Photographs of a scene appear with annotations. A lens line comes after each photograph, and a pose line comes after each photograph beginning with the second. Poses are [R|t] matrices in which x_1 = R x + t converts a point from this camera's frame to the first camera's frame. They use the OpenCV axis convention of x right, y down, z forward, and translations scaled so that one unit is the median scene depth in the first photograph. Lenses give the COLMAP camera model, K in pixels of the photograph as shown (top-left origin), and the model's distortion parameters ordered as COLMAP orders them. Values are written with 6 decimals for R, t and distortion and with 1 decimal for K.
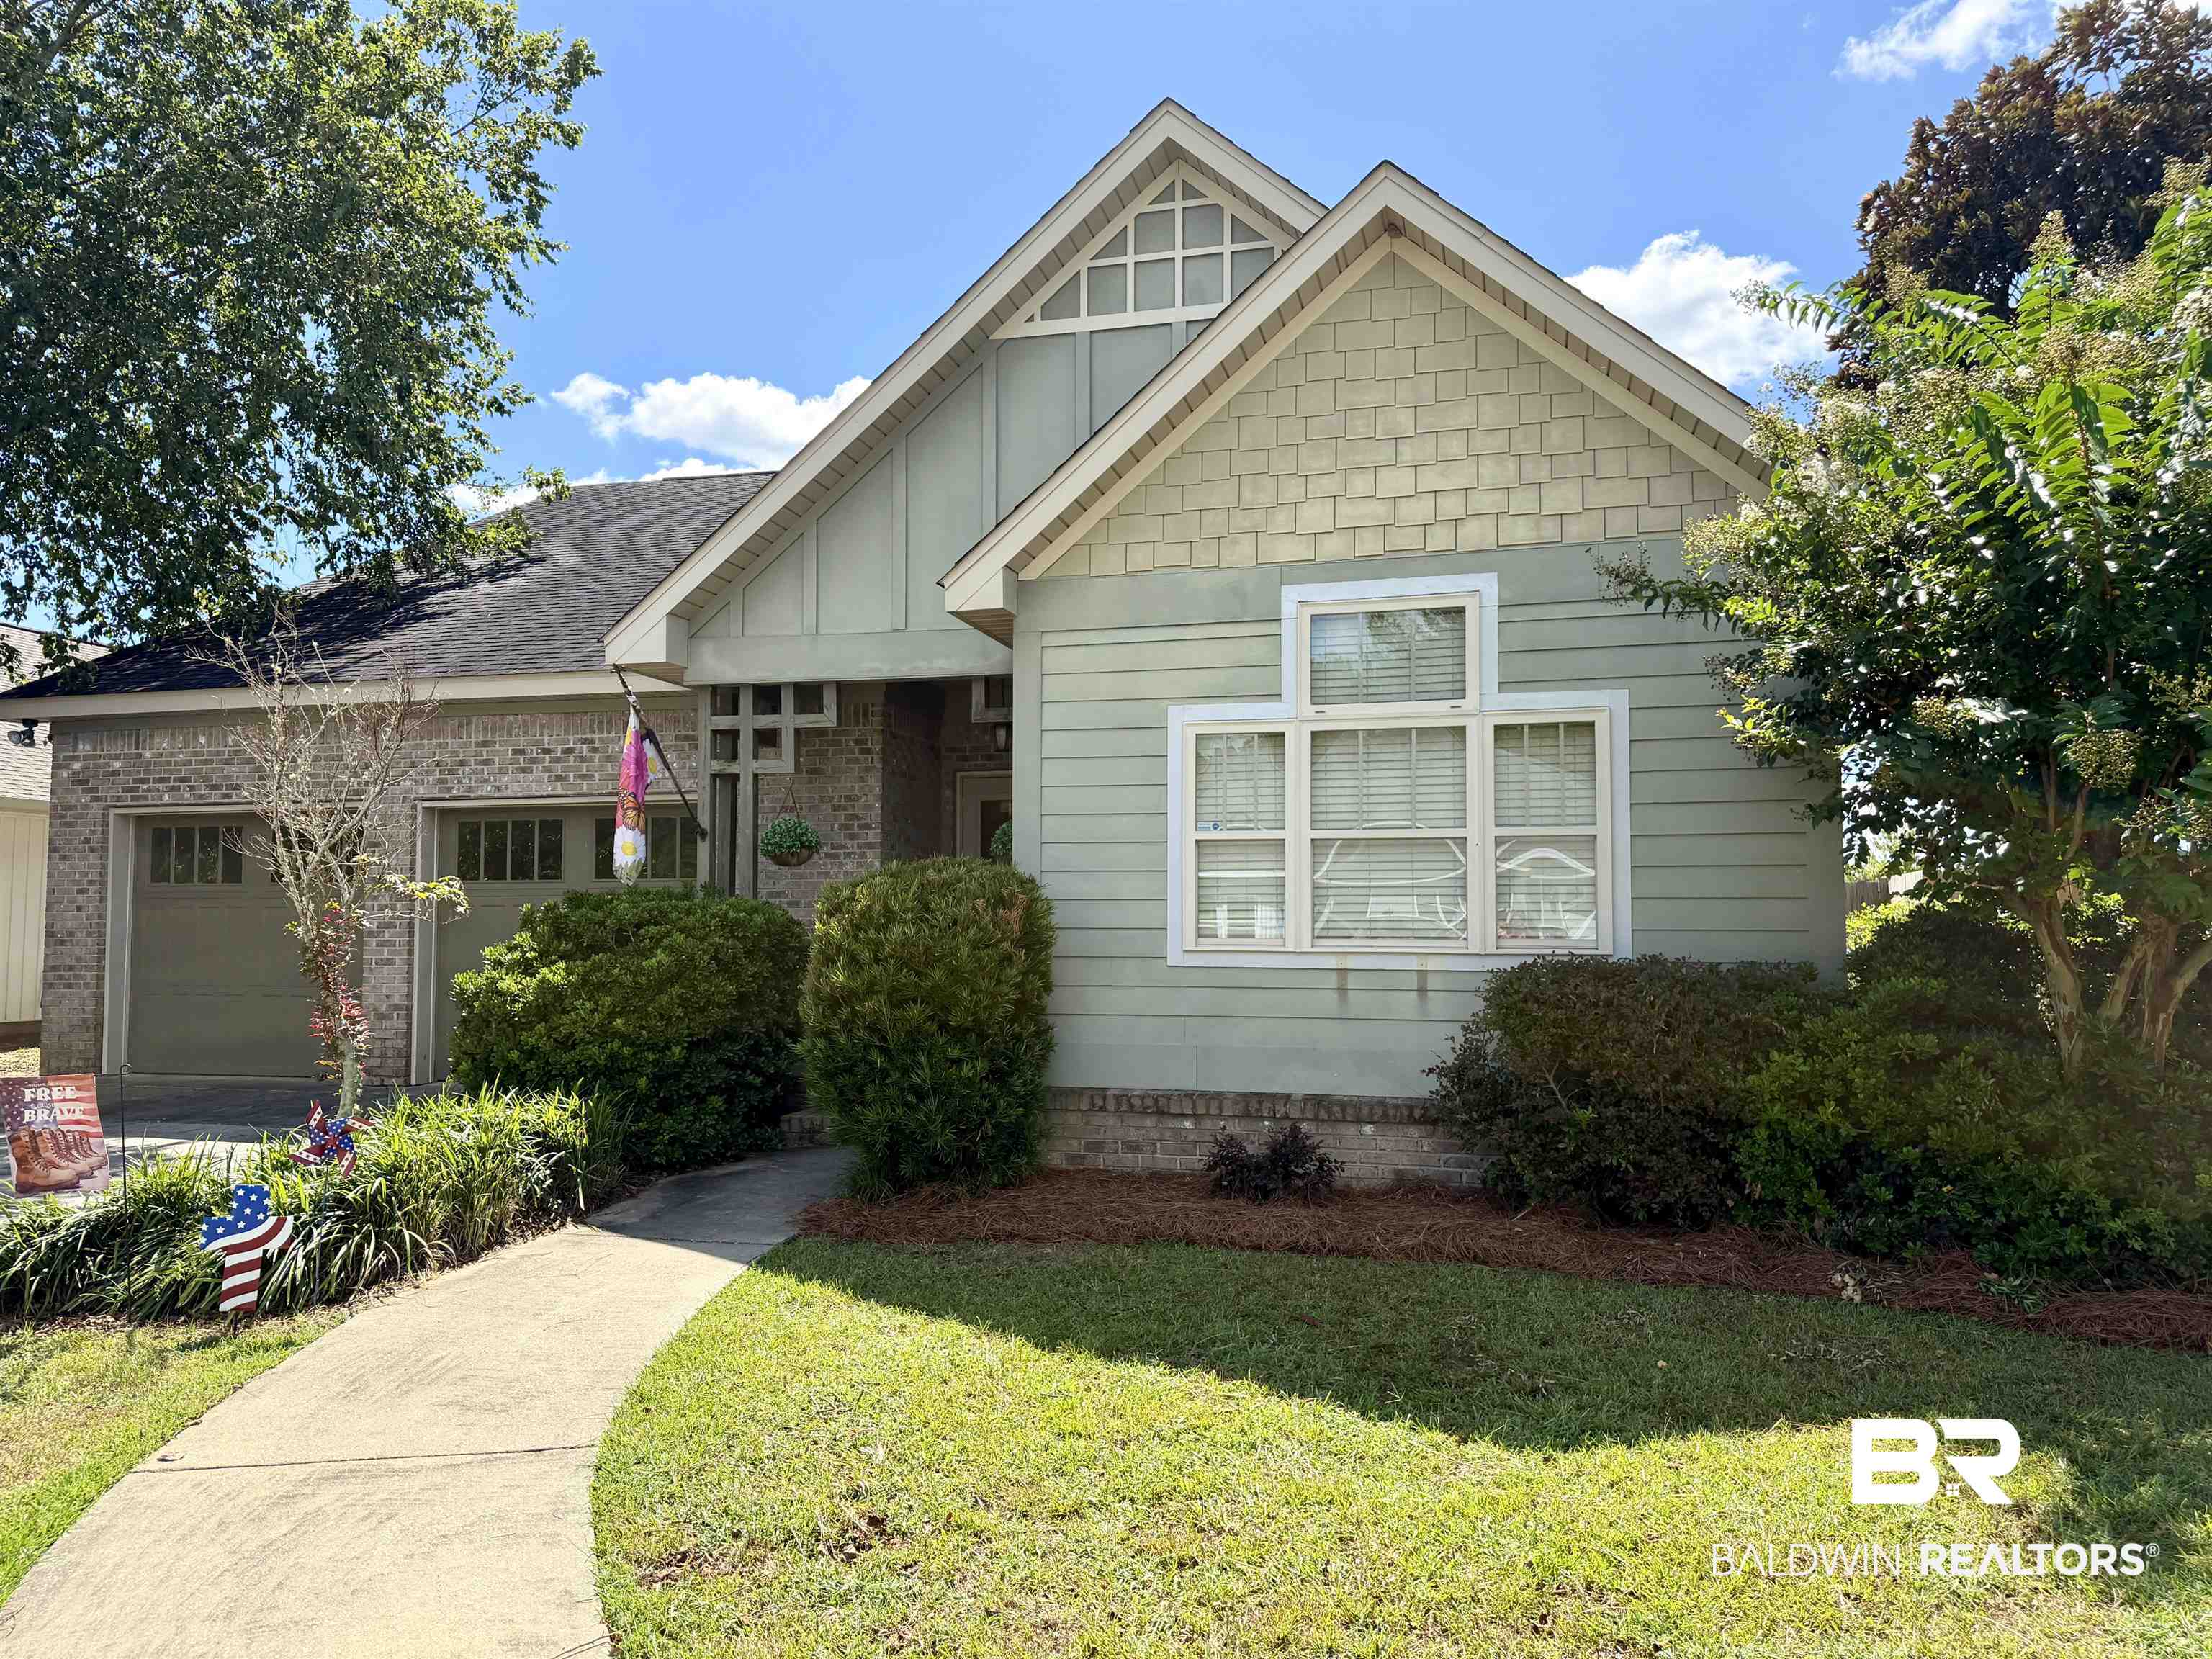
lens RADIAL K [[1560.9, 0, 1098.7], [0, 1560.9, 827.8], [0, 0, 1]] dist [0.080569, -0.097881]
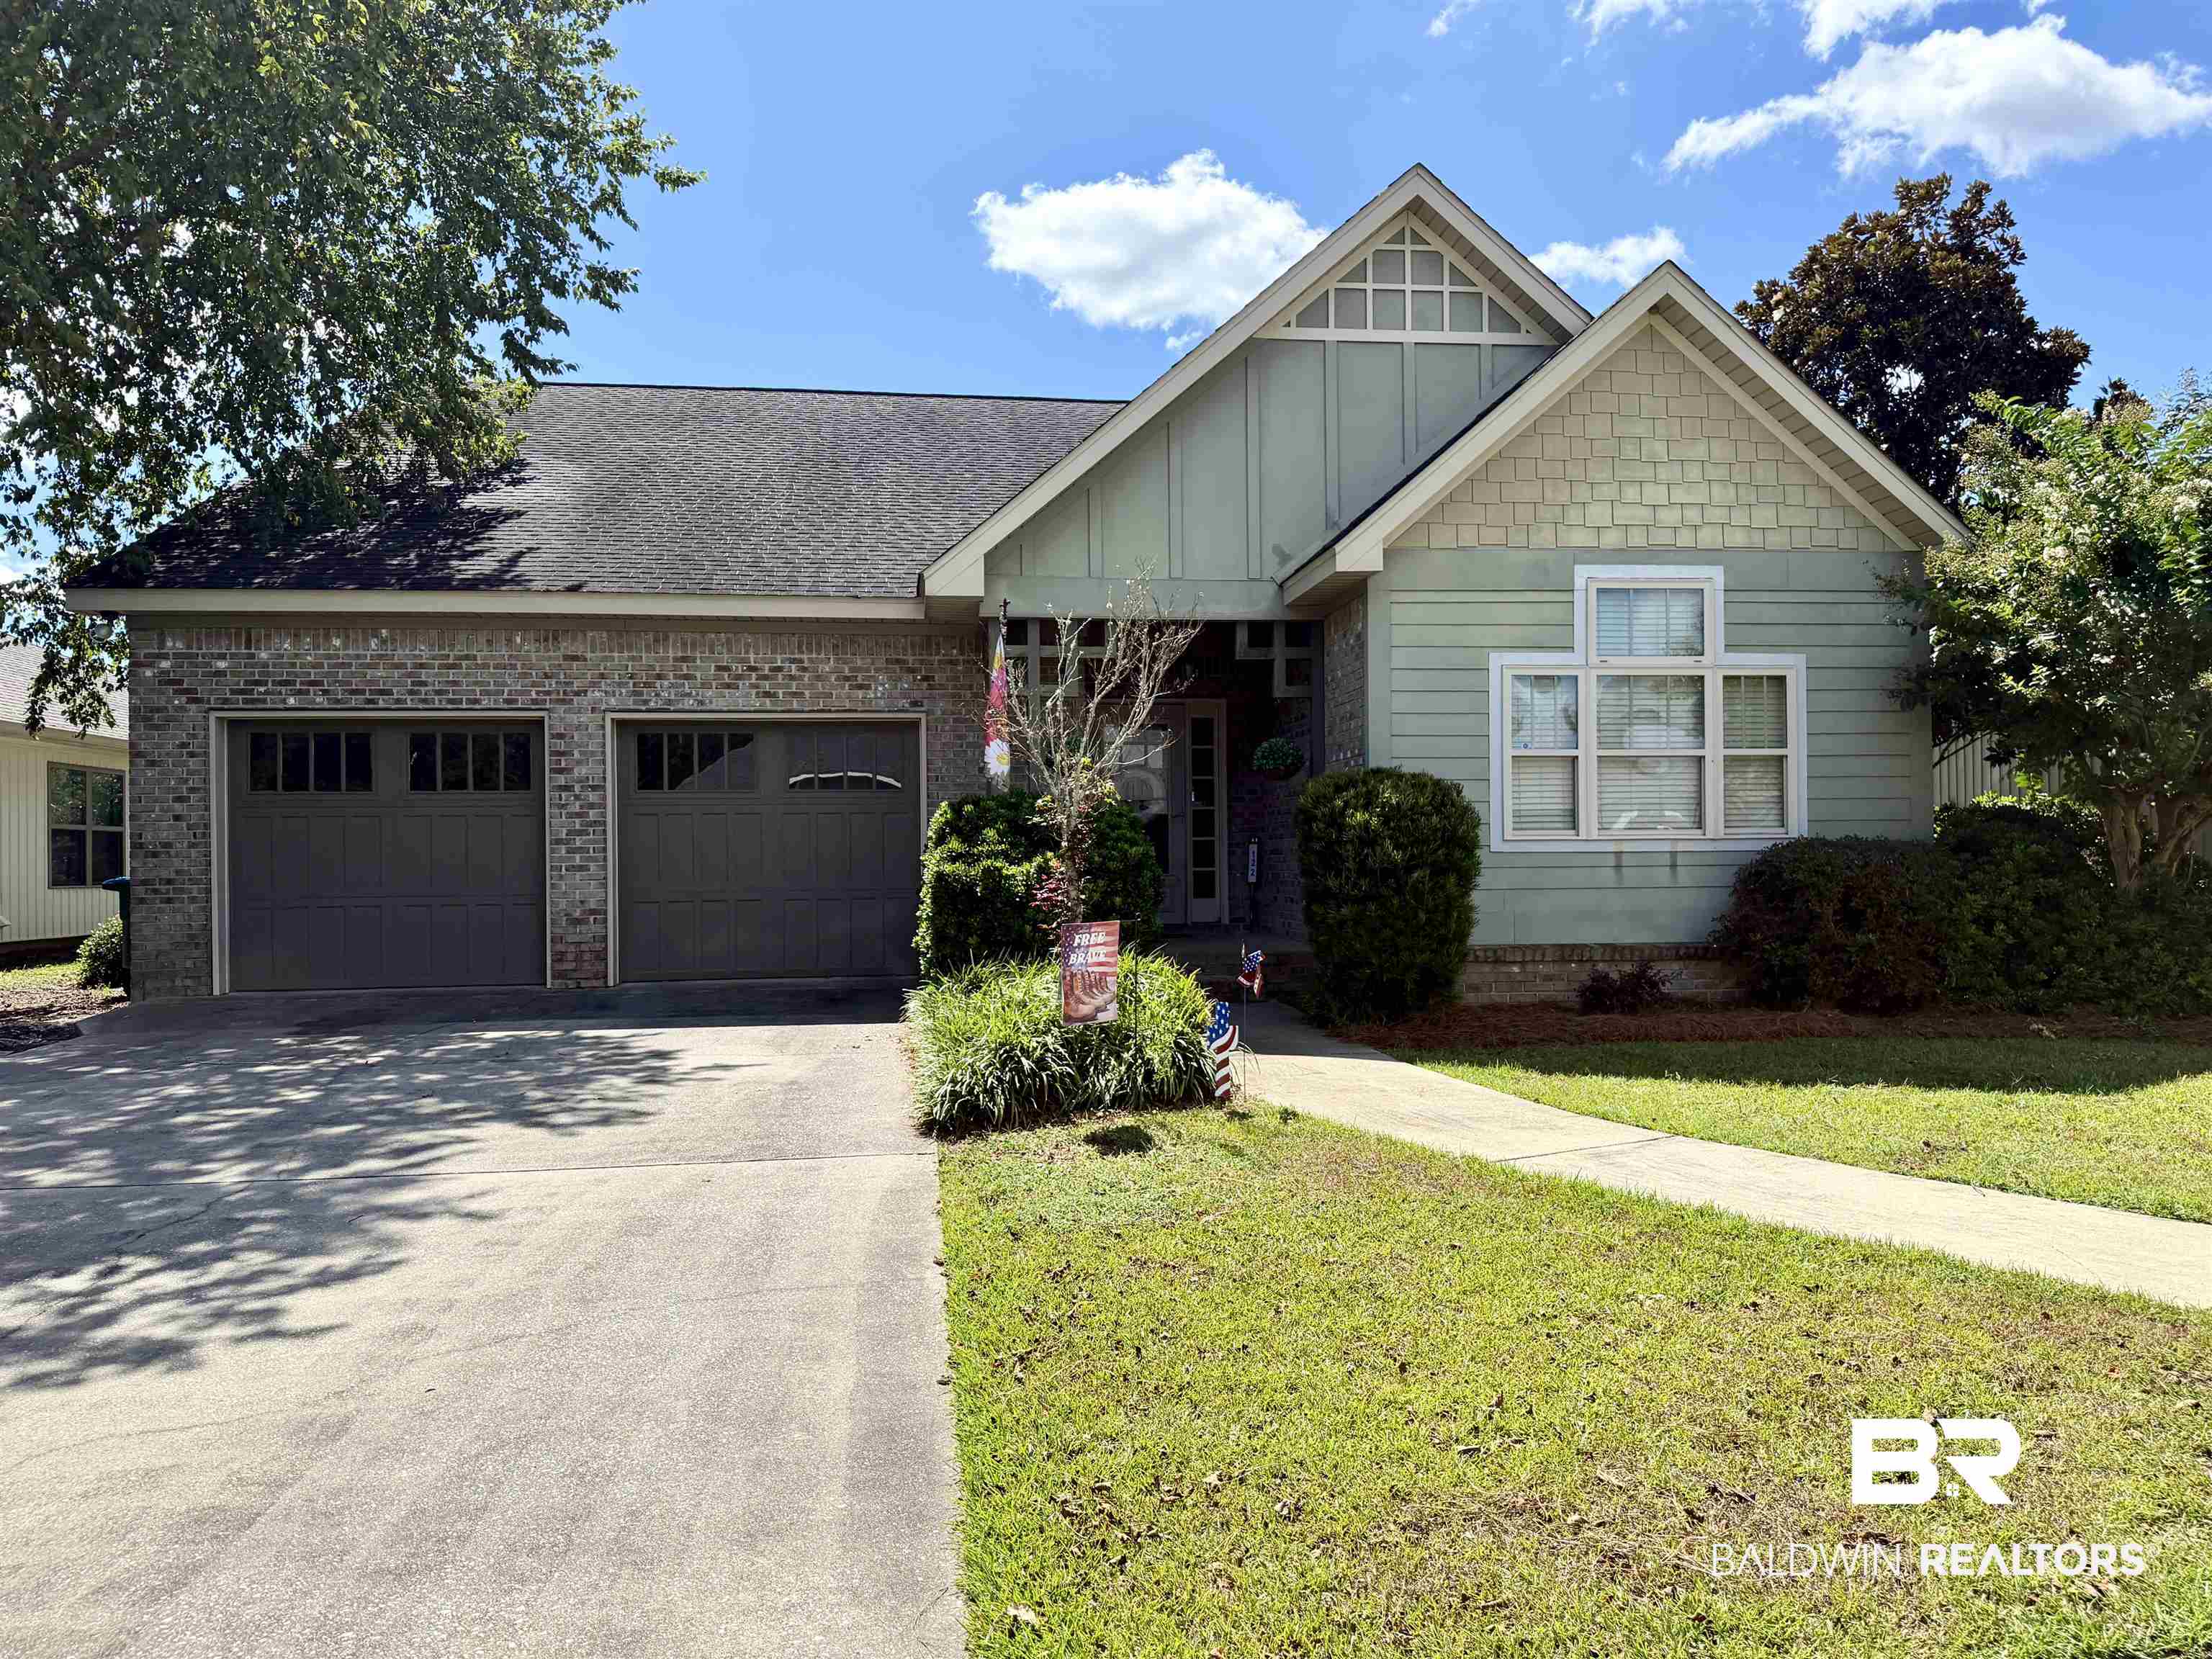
lens RADIAL K [[1560.9, 0, 1020.0], [0, 1560.9, 843.0], [0, 0, 1]] dist [0.080569, -0.097881]
pose [[0.926560, -0.005933, 0.376100, -0.705635], [-0.012683, 0.998814, 0.047004, 0.020666], [-0.375933, -0.048322, 0.925386, -0.064229]]
